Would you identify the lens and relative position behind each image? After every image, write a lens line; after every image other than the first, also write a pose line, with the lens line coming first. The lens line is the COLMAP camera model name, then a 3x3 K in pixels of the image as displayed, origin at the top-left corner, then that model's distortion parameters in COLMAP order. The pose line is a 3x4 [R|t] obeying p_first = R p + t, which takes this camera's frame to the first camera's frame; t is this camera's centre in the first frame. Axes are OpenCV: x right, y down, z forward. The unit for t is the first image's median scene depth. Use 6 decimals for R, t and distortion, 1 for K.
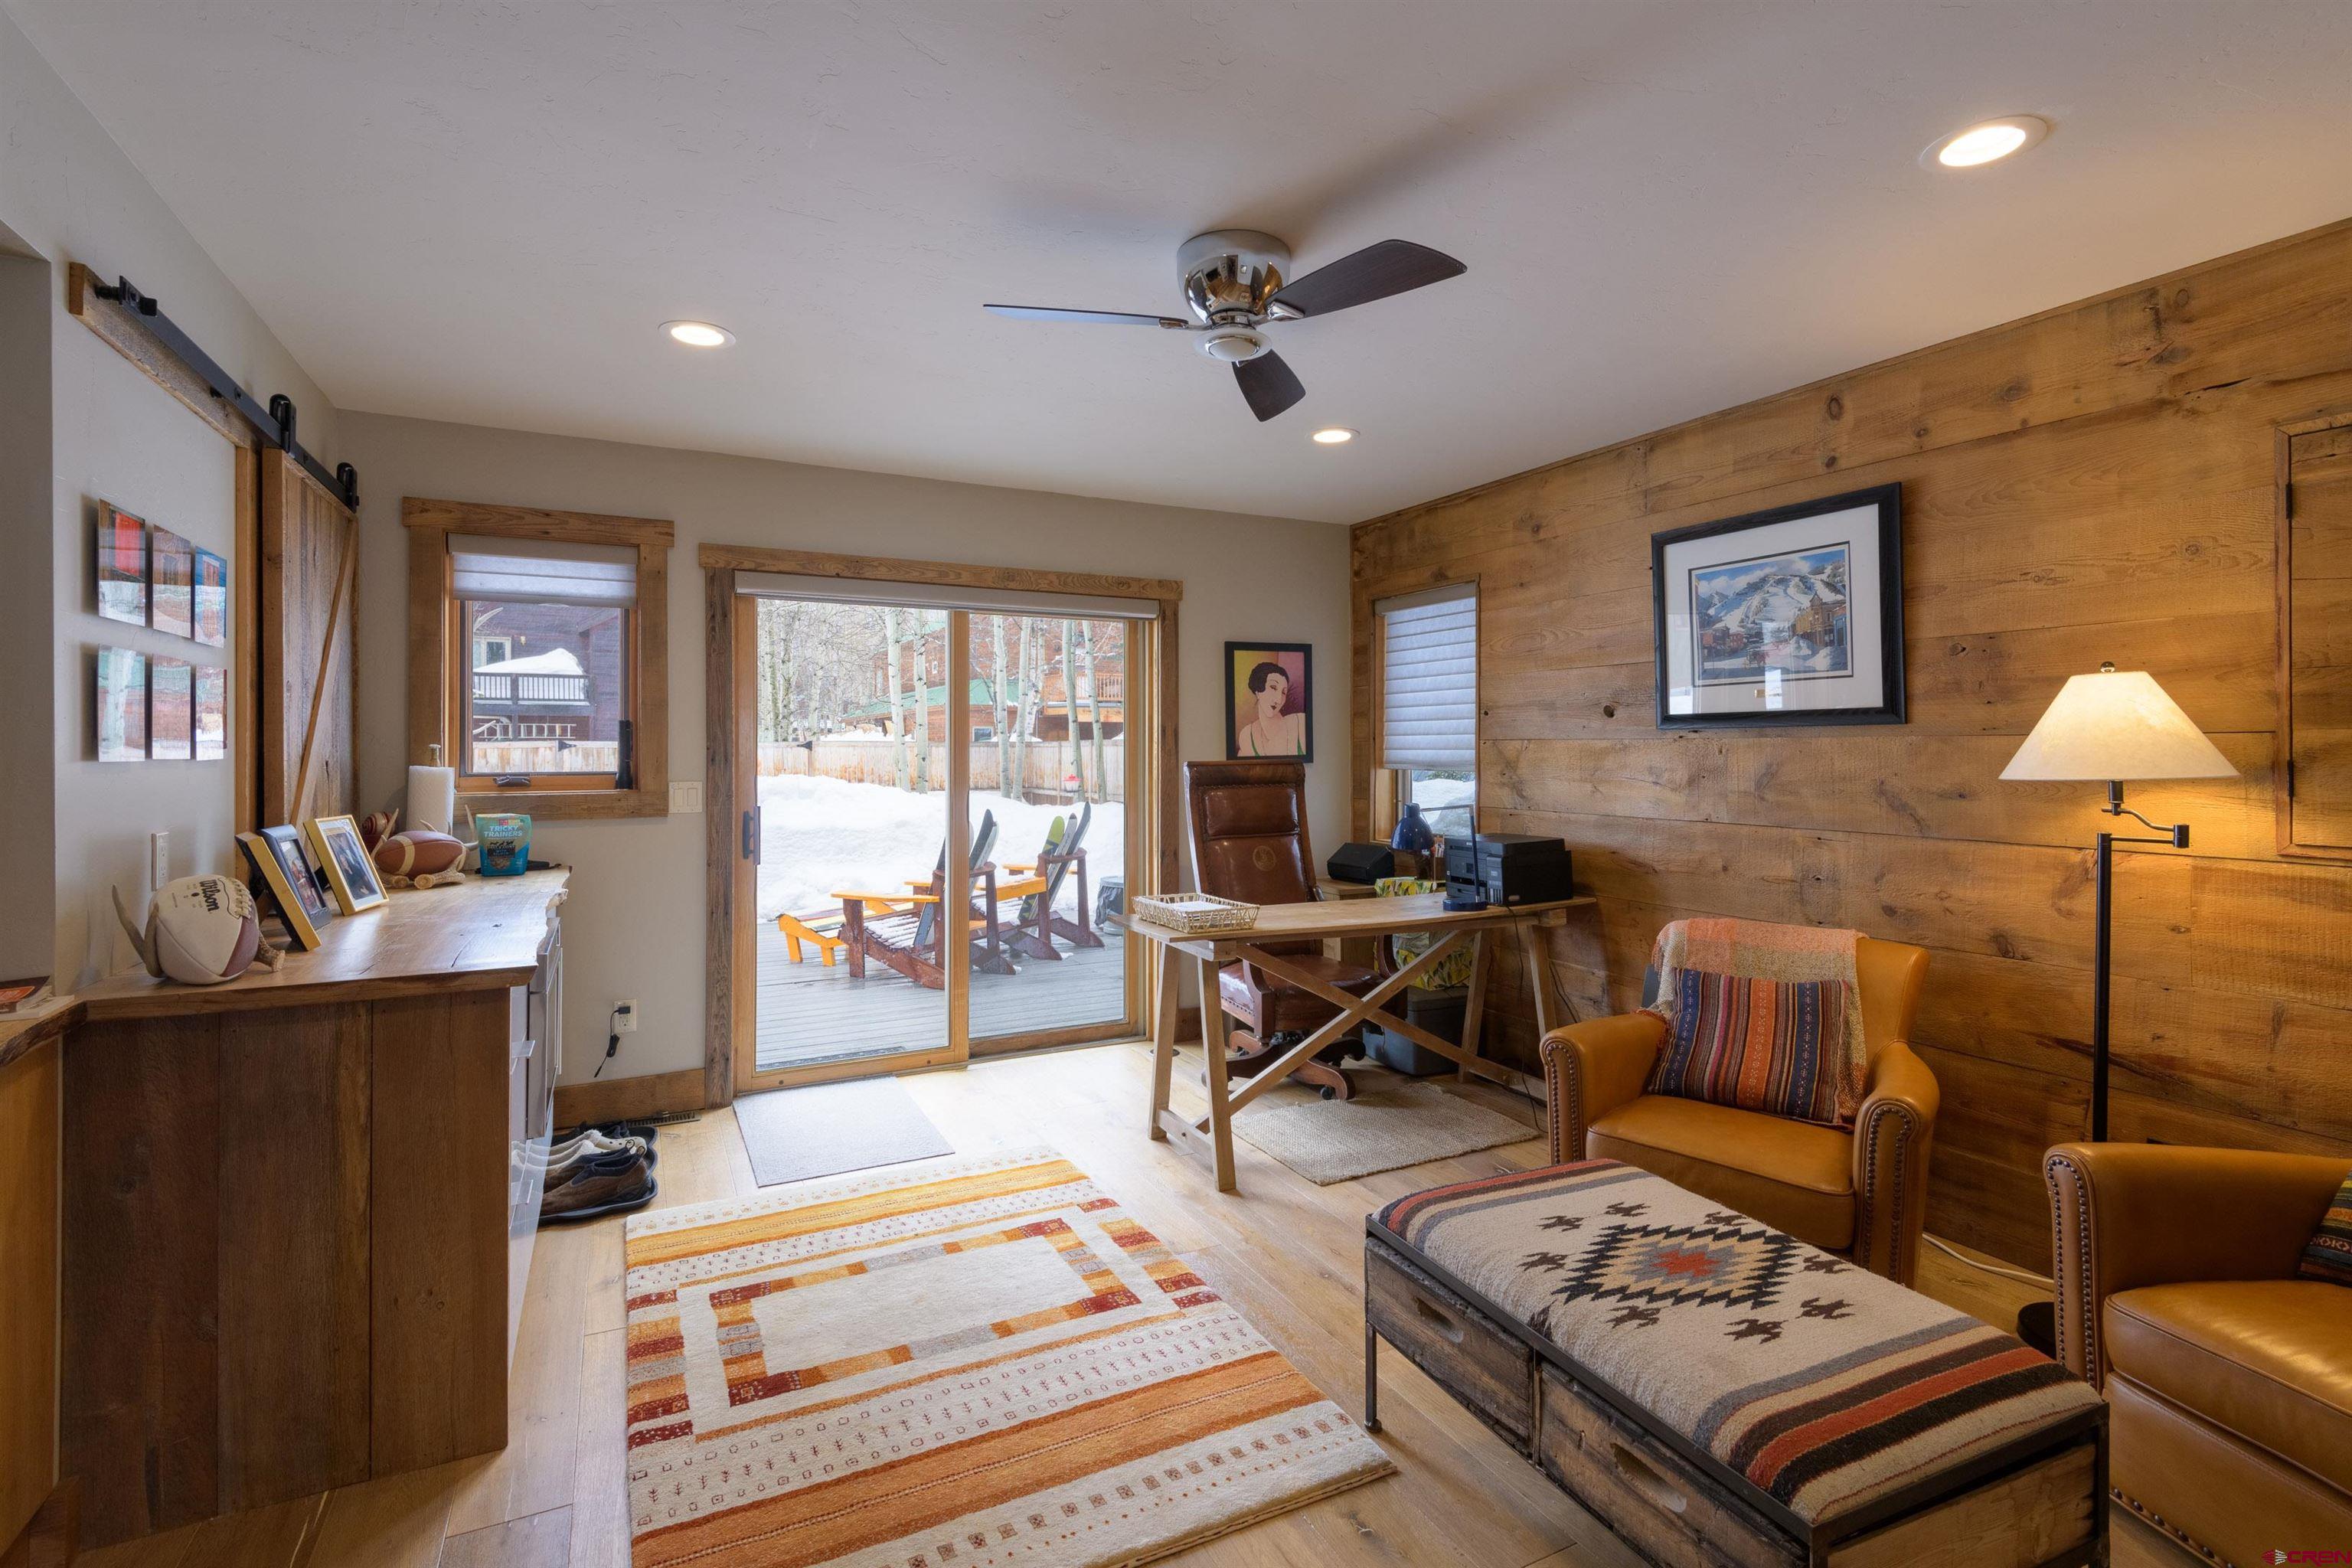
lens RADIAL K [[1082.9, 0, 1196.8], [0, 1082.9, 763.4], [0, 0, 1]] dist [0.010031, -0.002265]
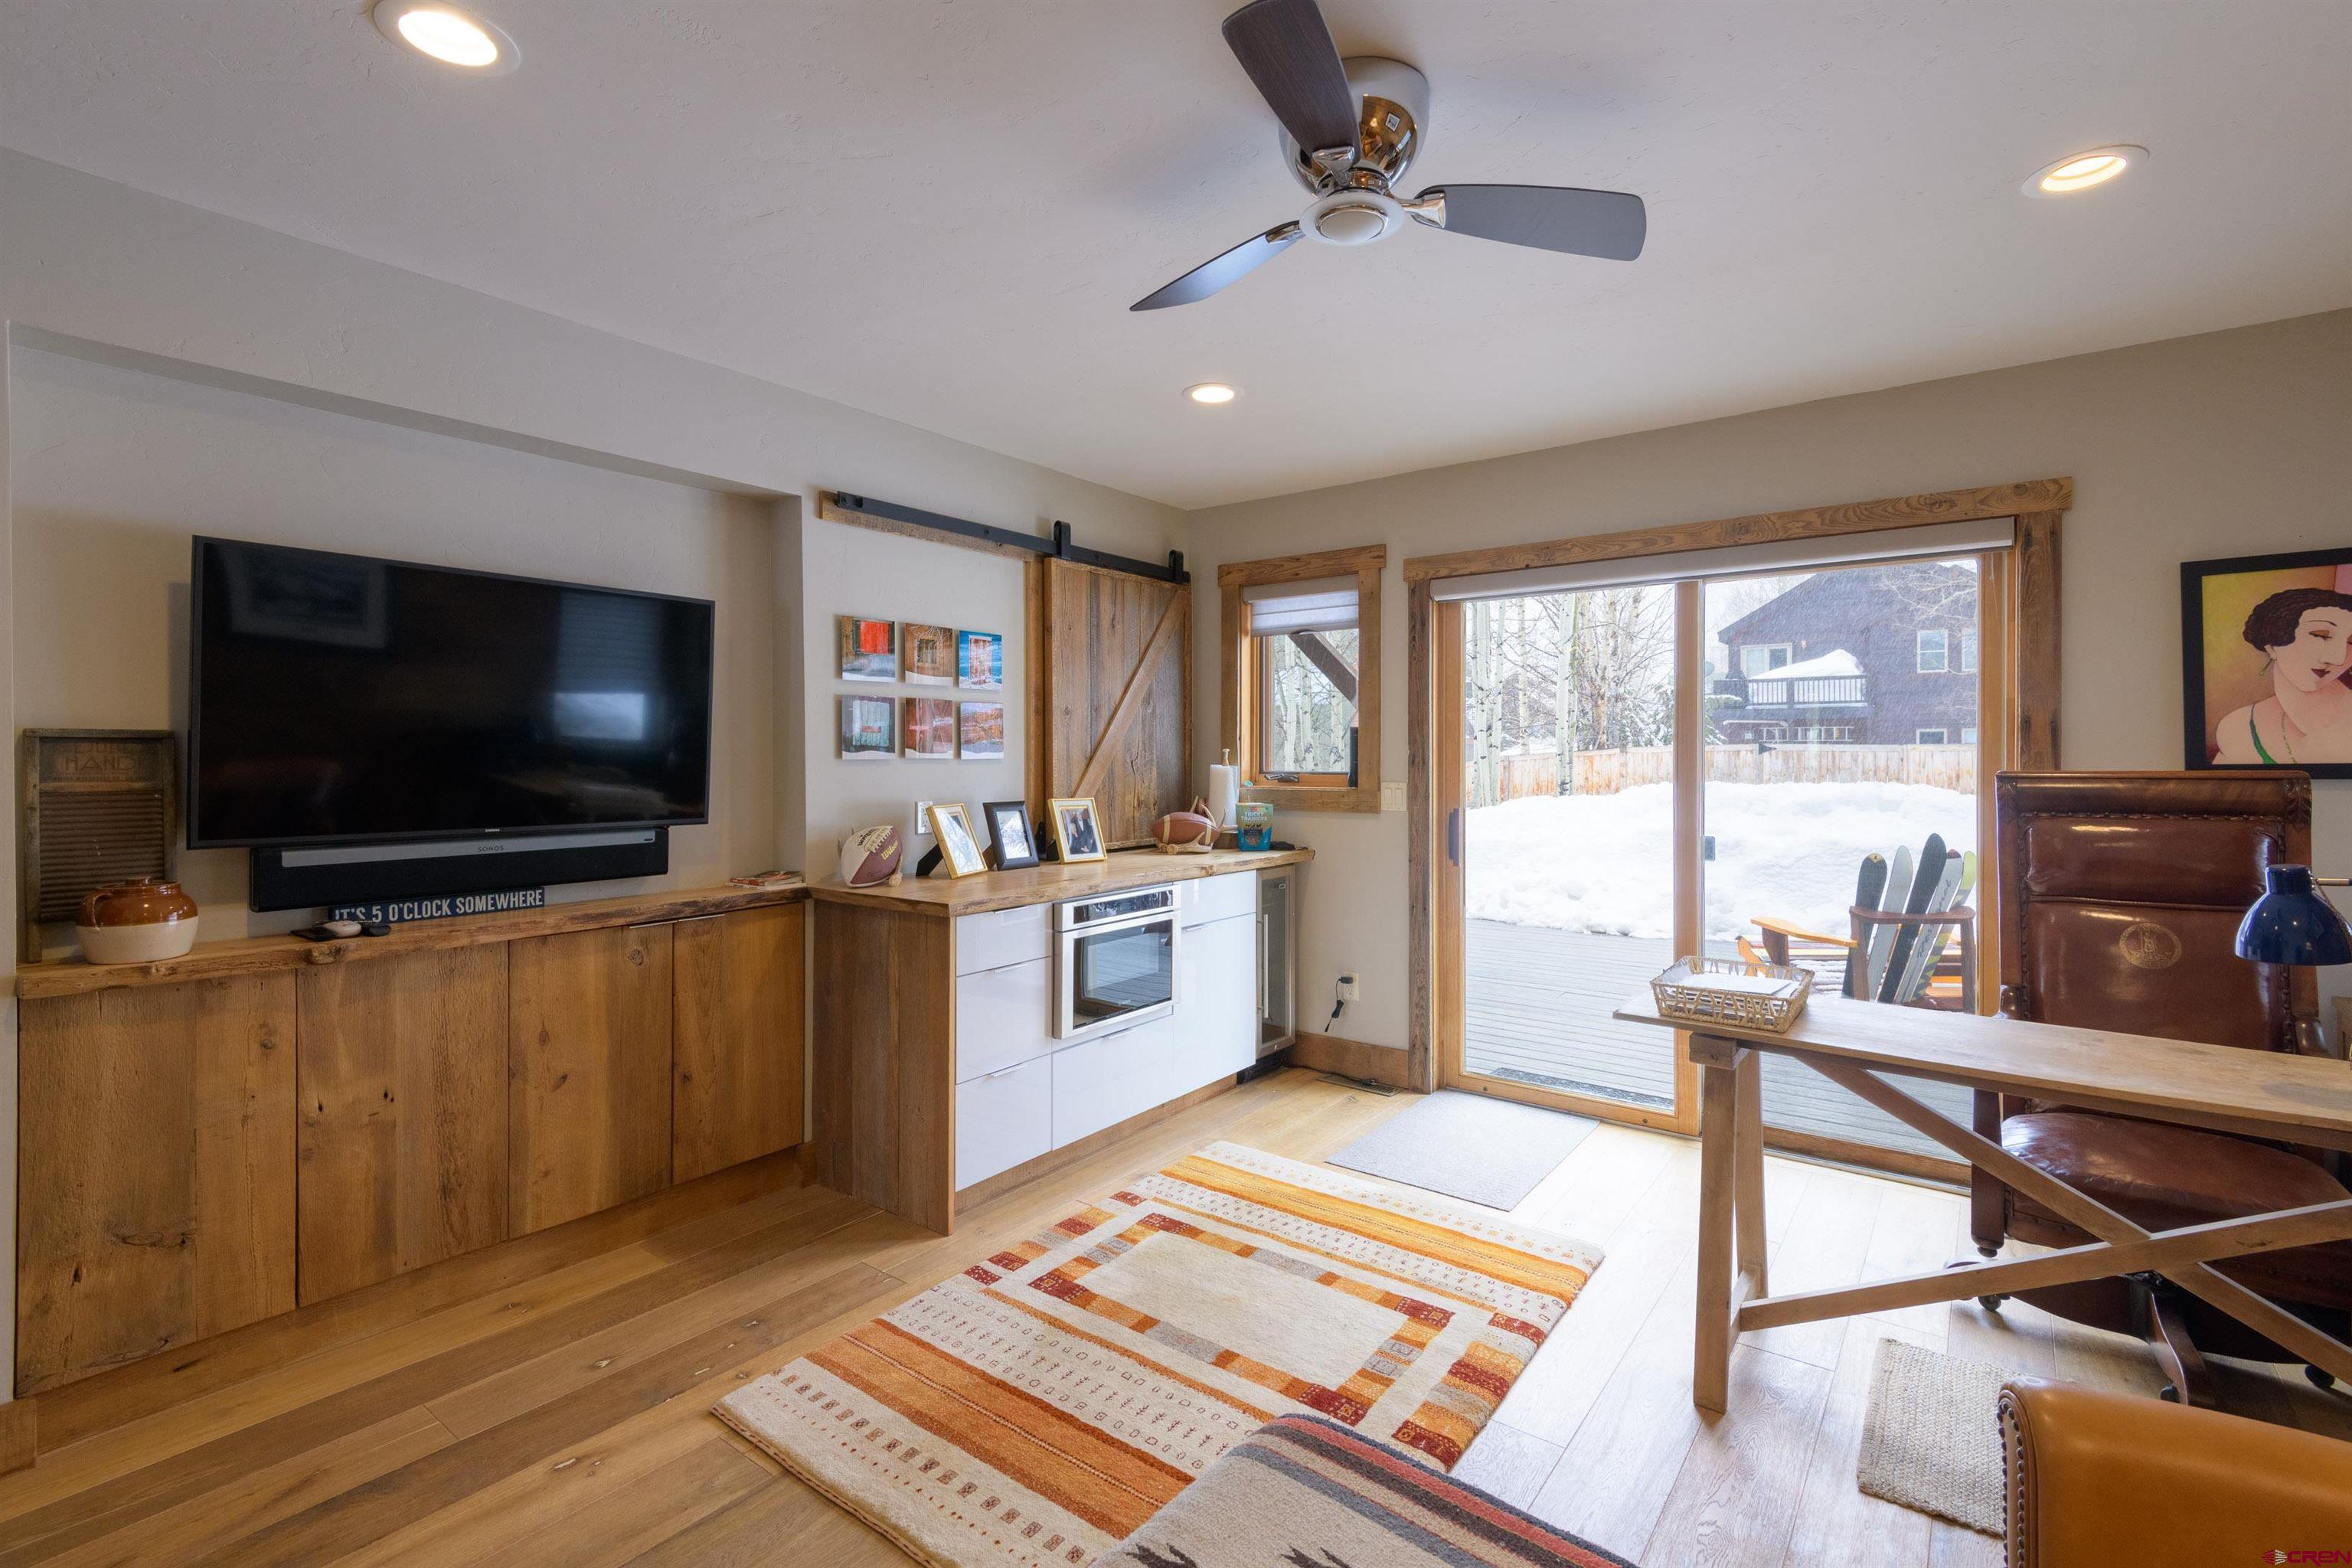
lens RADIAL K [[1082.9, 0, 1187.4], [0, 1082.9, 770.5], [0, 0, 1]] dist [0.010031, -0.002265]
pose [[0.422378, 0.014849, -0.906298, 0.490689], [-0.011075, 0.999876, 0.011221, -0.005188], [0.906352, 0.005298, 0.422490, 0.415686]]
